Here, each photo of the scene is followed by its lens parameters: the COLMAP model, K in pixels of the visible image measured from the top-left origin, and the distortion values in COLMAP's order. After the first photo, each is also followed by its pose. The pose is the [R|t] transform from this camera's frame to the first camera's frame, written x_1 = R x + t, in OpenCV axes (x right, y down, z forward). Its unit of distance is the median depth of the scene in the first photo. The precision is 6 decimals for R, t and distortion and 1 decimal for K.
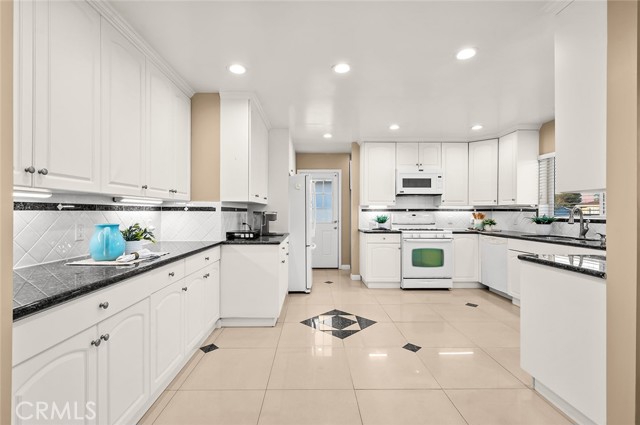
lens RADIAL K [[300.3, 0, 314.5], [0, 300.3, 212.1], [0, 0, 1]] dist [-0.002338, -0.000145]
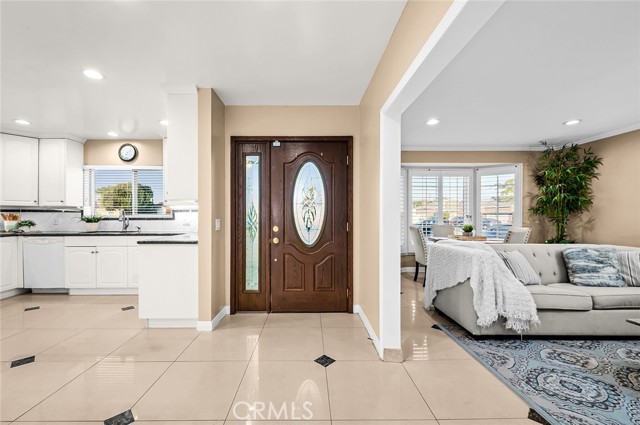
lens RADIAL K [[267.8, 0, 308.6], [0, 267.8, 215.3], [0, 0, 1]] dist [0.001717, 0.002251]
pose [[0.028359, -0.001715, 0.999596, -0.264096], [0.002505, 0.999996, 0.001645, 0.009355], [-0.999595, 0.002457, 0.028363, 0.071823]]
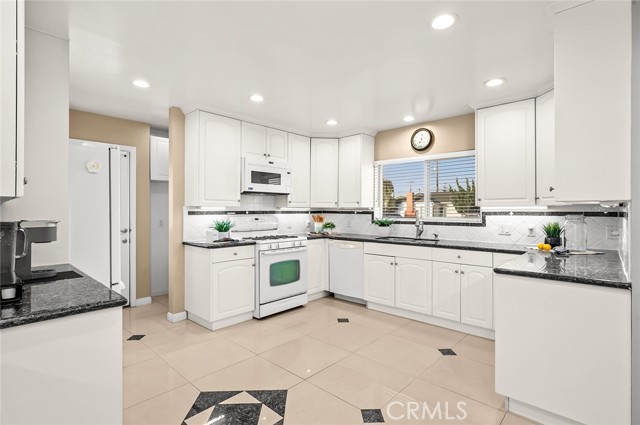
lens RADIAL K [[316.6, 0, 328.2], [0, 316.6, 210.8], [0, 0, 1]] dist [0.013503, -0.003547]
pose [[0.678374, -0.000758, 0.734717, -0.163863], [-0.000046, 0.999999, 0.001074, -0.013593], [-0.734717, -0.000762, 0.678373, 0.330904]]
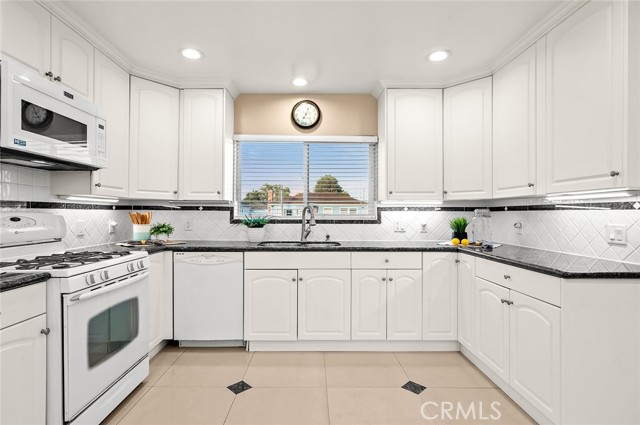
lens RADIAL K [[316.6, 0, 313.1], [0, 316.6, 213.1], [0, 0, 1]] dist [0.013503, -0.003547]
pose [[0.014754, -0.001498, 0.999890, -0.026523], [-0.001894, 0.999997, 0.001526, 0.002278], [-0.999889, -0.001916, 0.014751, 0.721964]]
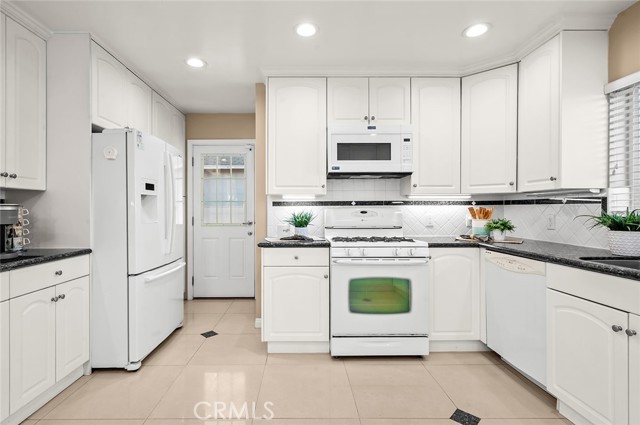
lens RADIAL K [[300.3, 0, 313.6], [0, 300.3, 212.6], [0, 0, 1]] dist [-0.002338, -0.000145]
pose [[0.999991, -0.003739, -0.001895, 0.260254], [0.003748, 0.999981, 0.004847, 0.008734], [0.001877, -0.004854, 0.999986, 0.481605]]
